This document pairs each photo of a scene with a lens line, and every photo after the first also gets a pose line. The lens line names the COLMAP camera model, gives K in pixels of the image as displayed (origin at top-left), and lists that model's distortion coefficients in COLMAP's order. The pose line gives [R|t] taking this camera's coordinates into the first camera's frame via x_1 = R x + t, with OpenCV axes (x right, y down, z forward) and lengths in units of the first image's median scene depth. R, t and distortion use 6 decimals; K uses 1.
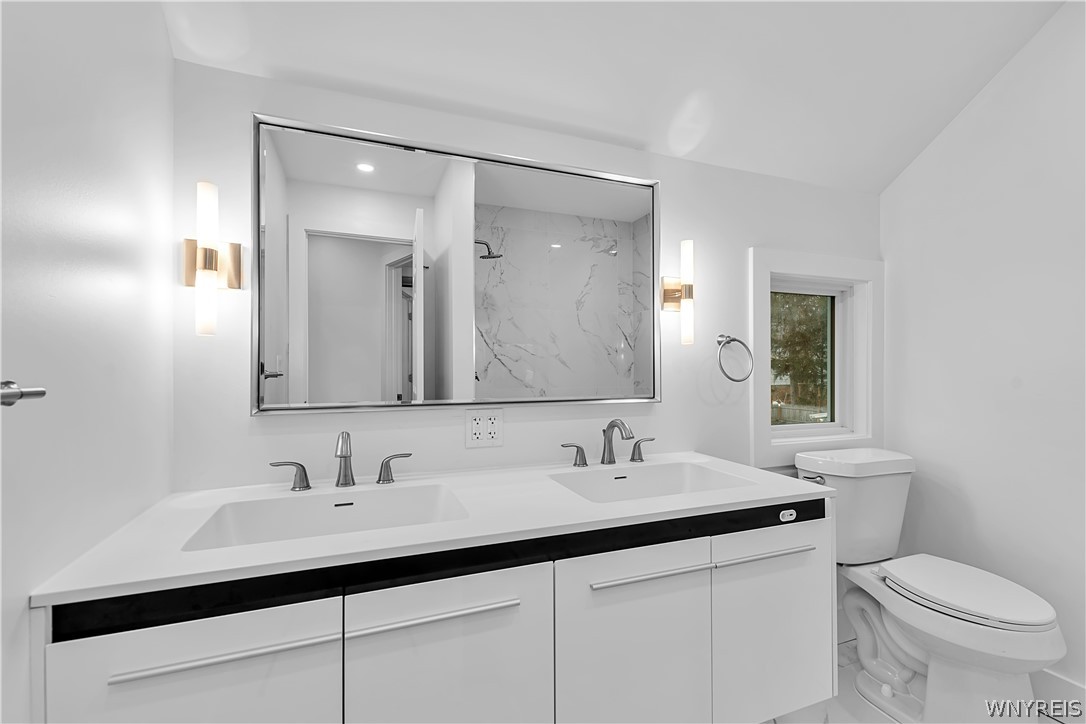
lens RADIAL K [[483.2, 0, 549.4], [0, 483.2, 361.3], [0, 0, 1]] dist [0.003571, -0.000262]
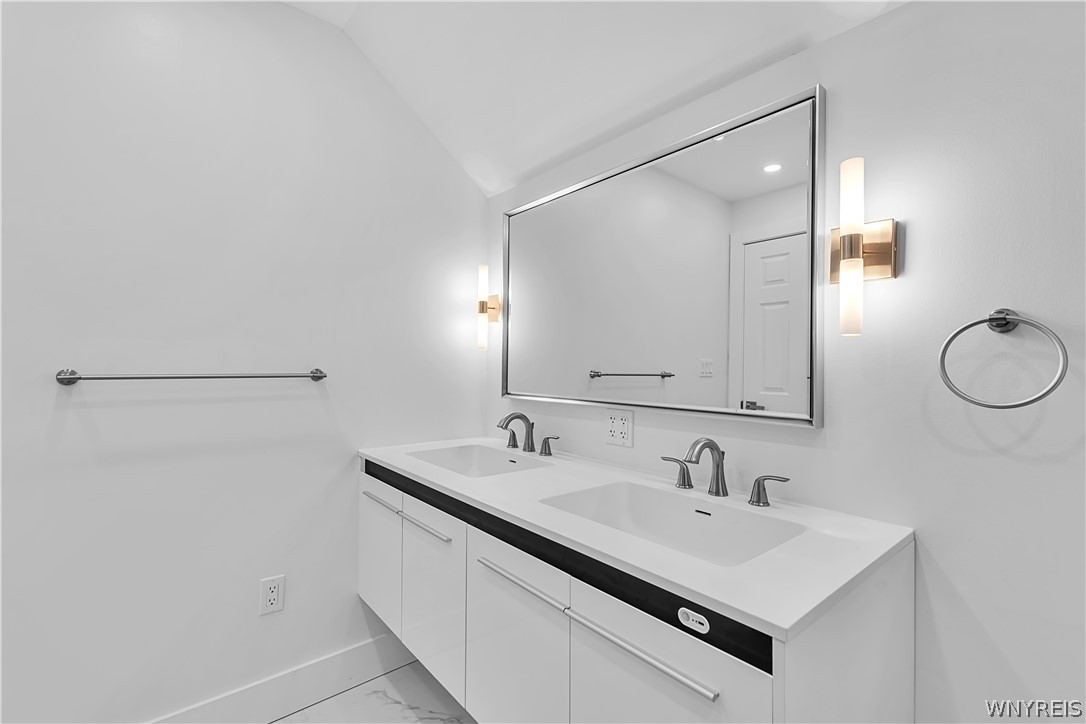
lens RADIAL K [[483.2, 0, 549.4], [0, 483.2, 361.3], [0, 0, 1]] dist [0.003571, -0.000262]
pose [[0.311109, -0.007270, -0.950347, 0.836365], [0.002017, 0.999974, -0.006989, 0.000320], [0.950372, 0.000258, 0.311115, 0.532431]]
